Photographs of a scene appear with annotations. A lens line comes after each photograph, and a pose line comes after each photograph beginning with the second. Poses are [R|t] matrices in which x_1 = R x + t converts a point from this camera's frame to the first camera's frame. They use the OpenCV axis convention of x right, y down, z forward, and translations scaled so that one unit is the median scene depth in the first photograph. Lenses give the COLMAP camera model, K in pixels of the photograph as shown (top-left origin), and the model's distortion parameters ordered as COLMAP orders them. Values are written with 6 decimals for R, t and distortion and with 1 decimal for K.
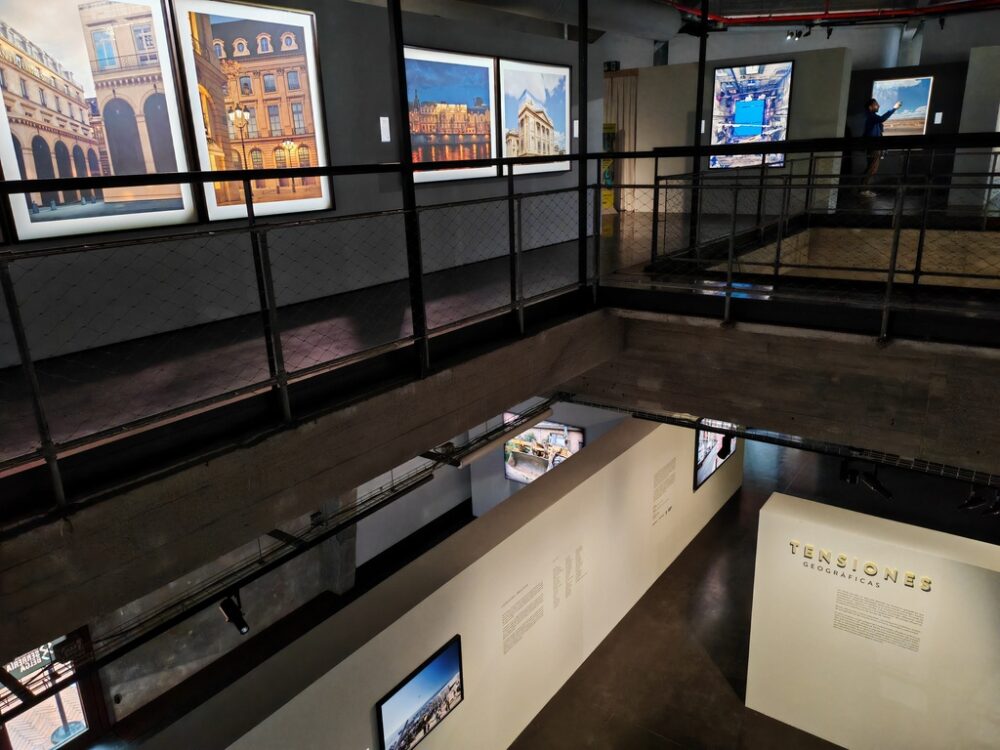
lens RADIAL K [[723.7, 0, 500.9], [0, 723.7, 379.0], [0, 0, 1]] dist [0.062376, 0.001622]
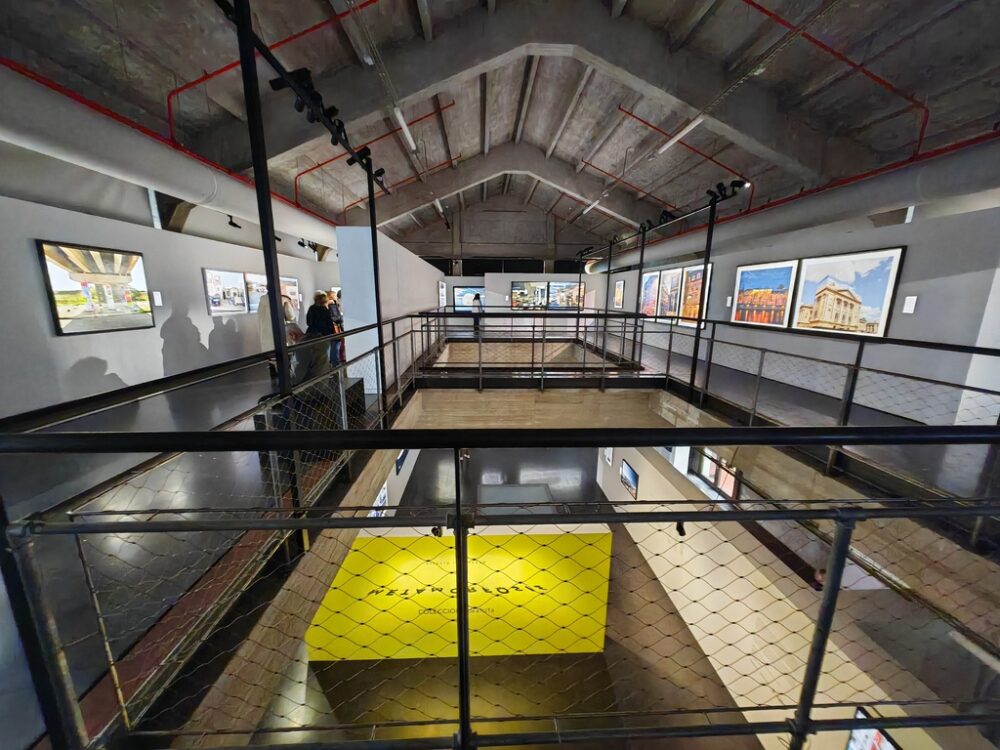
lens RADIAL K [[398.3, 0, 498.3], [0, 398.3, 381.4], [0, 0, 1]] dist [-0.000151, -0.000020]
pose [[-0.778066, 0.147760, -0.610558, 0.992860], [-0.185111, 0.874855, 0.447618, -0.446706], [0.600290, 0.461298, -0.653343, 1.220305]]
